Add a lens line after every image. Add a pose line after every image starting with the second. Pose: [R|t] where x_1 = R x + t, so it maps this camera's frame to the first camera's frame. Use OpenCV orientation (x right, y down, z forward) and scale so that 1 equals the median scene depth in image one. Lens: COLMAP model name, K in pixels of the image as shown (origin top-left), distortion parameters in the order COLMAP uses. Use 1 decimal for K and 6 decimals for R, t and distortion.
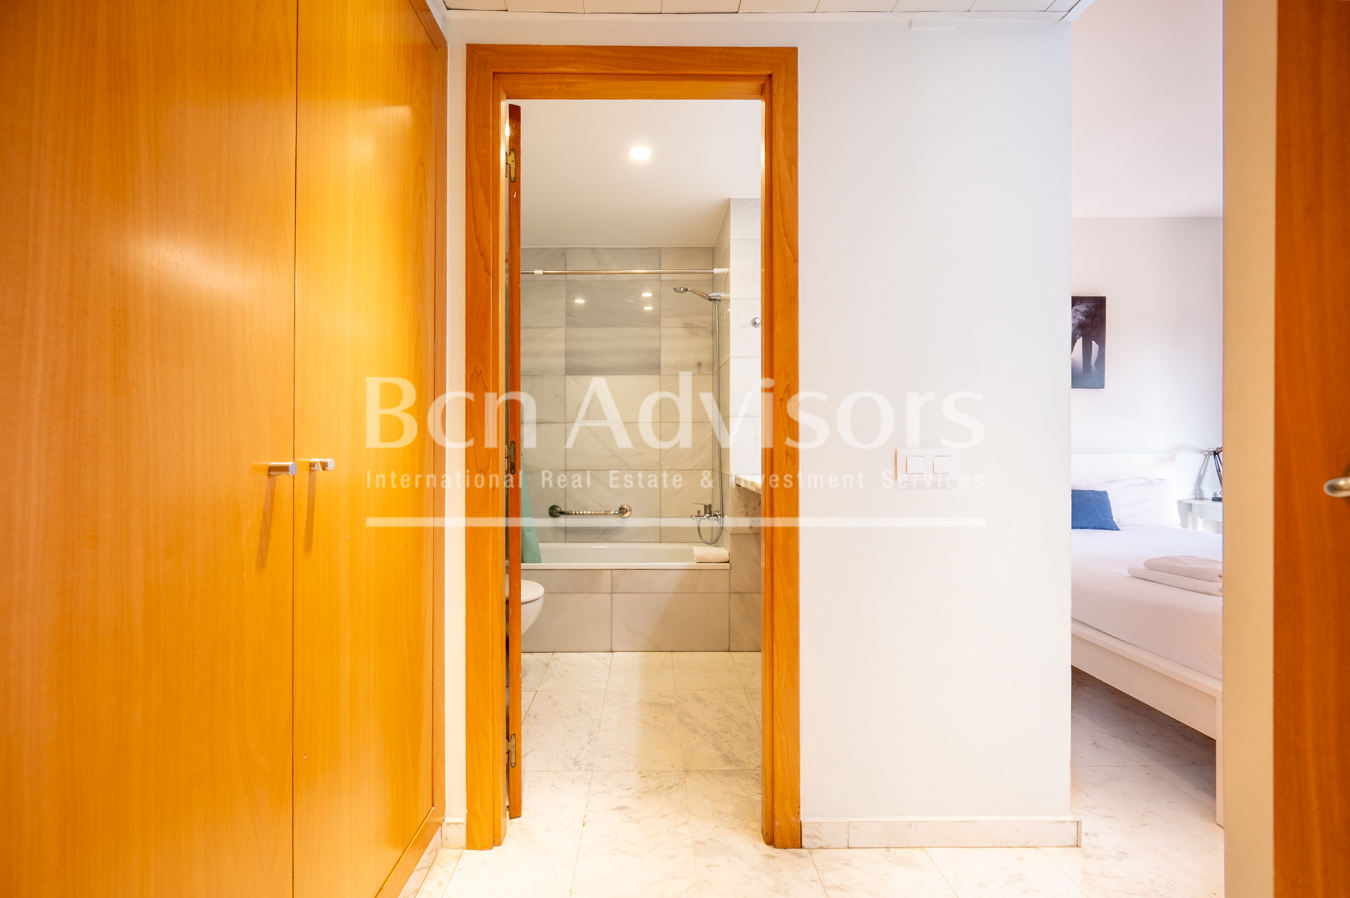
lens RADIAL K [[541.1, 0, 667.1], [0, 541.1, 443.9], [0, 0, 1]] dist [-0.006418, 0.001904]
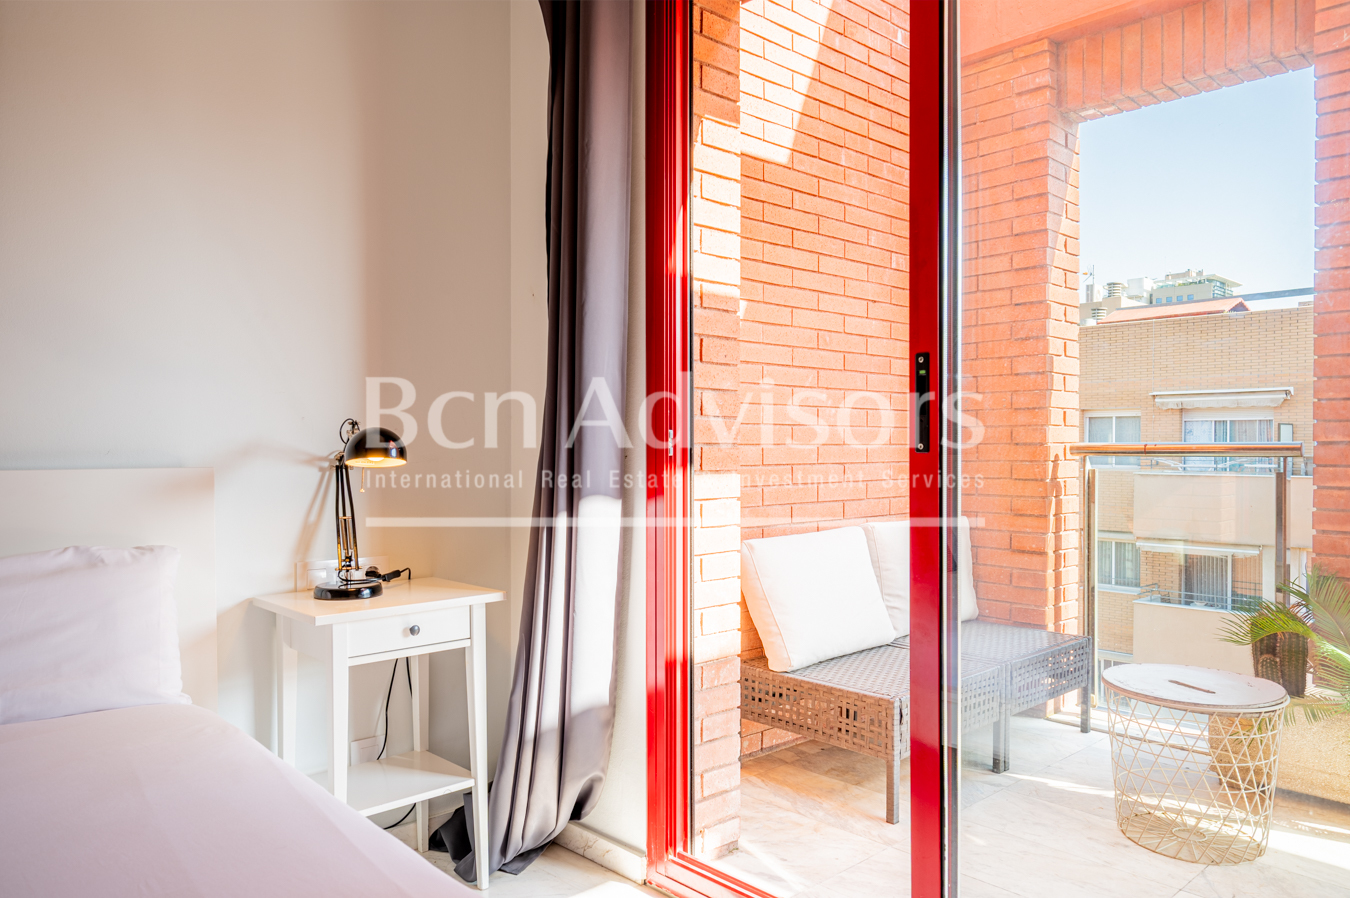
lens RADIAL K [[977.0, 0, 672.6], [0, 977.0, 444.6], [0, 0, 1]] dist [-0.010800, -0.002615]
pose [[0.727592, -0.000025, 0.686010, 0.737161], [-0.003717, 0.999985, 0.003979, -0.000347], [-0.686000, -0.005445, 0.727581, 0.357205]]
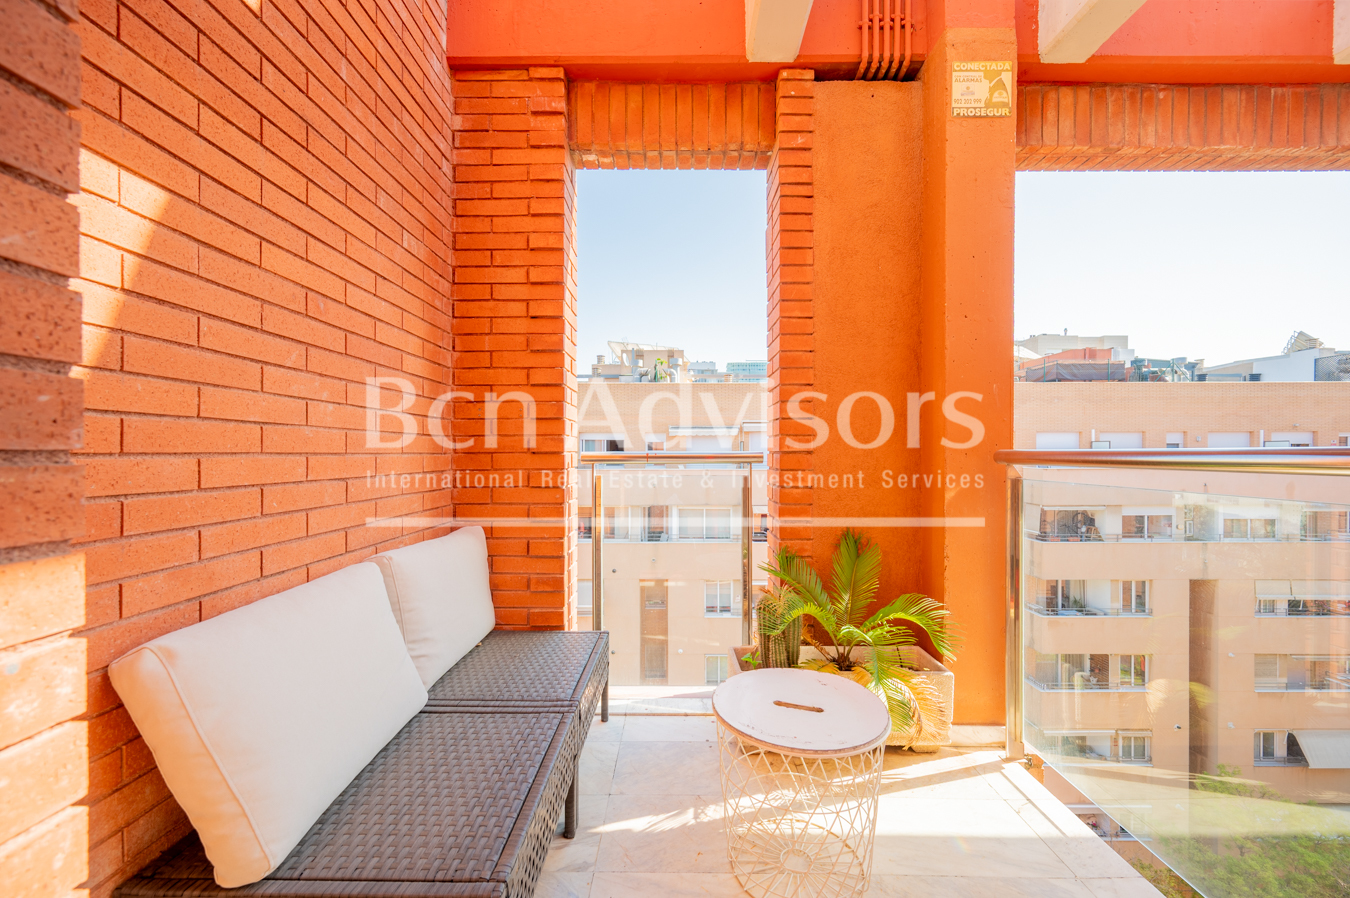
lens RADIAL K [[541.1, 0, 681.4], [0, 541.1, 457.4], [0, 0, 1]] dist [-0.006418, 0.001904]
pose [[0.005718, 0.004586, 0.999973, 1.153127], [0.000340, 0.999989, -0.004588, 0.008962], [-0.999984, 0.000367, 0.005716, 0.717741]]
